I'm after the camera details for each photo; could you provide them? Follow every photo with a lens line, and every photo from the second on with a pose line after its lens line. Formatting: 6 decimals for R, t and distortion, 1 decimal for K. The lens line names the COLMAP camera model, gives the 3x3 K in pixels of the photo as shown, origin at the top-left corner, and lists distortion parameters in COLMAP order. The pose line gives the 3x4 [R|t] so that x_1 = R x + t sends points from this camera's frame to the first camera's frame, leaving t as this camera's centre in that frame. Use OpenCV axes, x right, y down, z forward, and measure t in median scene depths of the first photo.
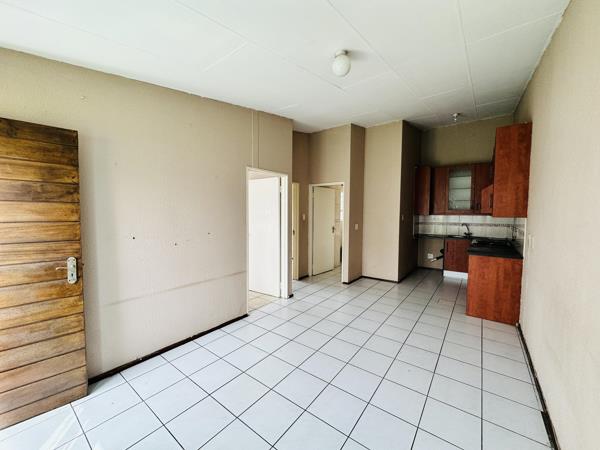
lens RADIAL K [[240.3, 0, 299.5], [0, 240.3, 225.2], [0, 0, 1]] dist [-0.003642, 0.000280]
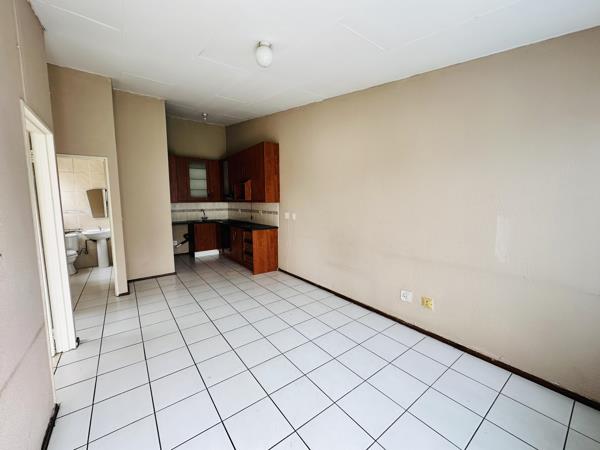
lens RADIAL K [[240.3, 0, 300.3], [0, 240.3, 224.5], [0, 0, 1]] dist [-0.003642, 0.000280]
pose [[0.269711, -0.104264, 0.957280, -0.383162], [0.060761, 0.993982, 0.091143, -0.013954], [-0.961022, 0.033583, 0.274423, 0.267549]]
